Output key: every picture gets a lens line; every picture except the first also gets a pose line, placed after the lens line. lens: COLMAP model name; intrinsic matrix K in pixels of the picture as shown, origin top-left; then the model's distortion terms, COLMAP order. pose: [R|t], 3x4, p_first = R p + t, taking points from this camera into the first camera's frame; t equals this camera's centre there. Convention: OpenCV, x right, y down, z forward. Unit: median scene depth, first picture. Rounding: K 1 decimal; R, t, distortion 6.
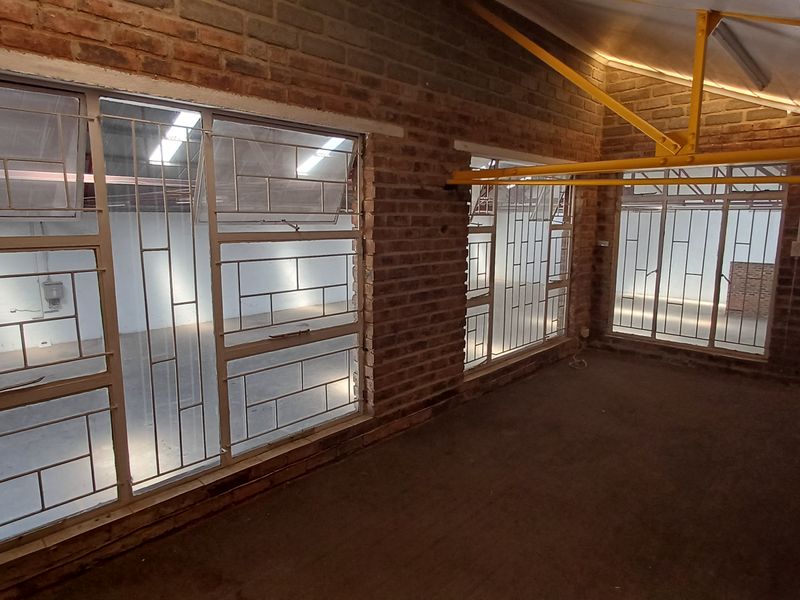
lens RADIAL K [[492.9, 0, 405.5], [0, 492.9, 300.9], [0, 0, 1]] dist [0.008484, -0.002554]
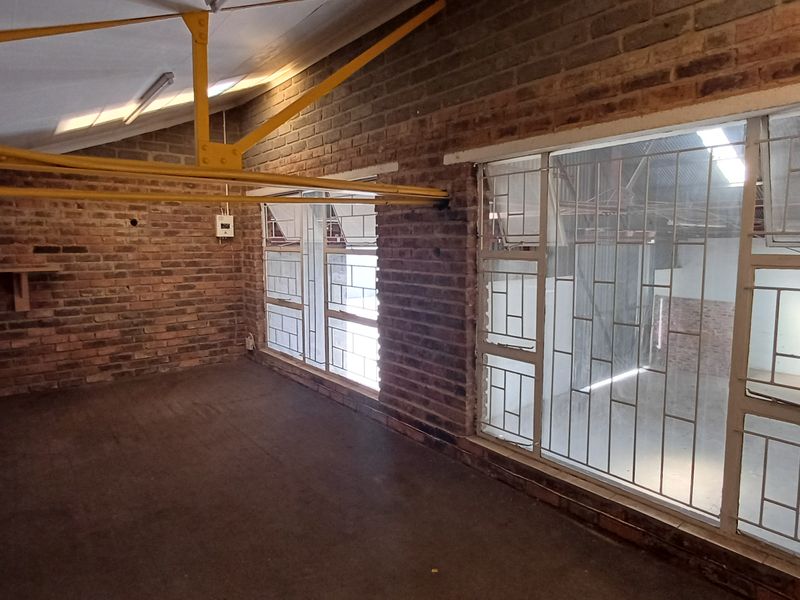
lens RADIAL K [[492.9, 0, 405.7], [0, 492.9, 294.8], [0, 0, 1]] dist [0.008484, -0.002554]
pose [[-0.135471, 0.105558, -0.985142, 1.031738], [-0.163384, 0.978316, 0.127294, -0.176764], [0.977217, 0.178201, -0.115287, 1.076378]]
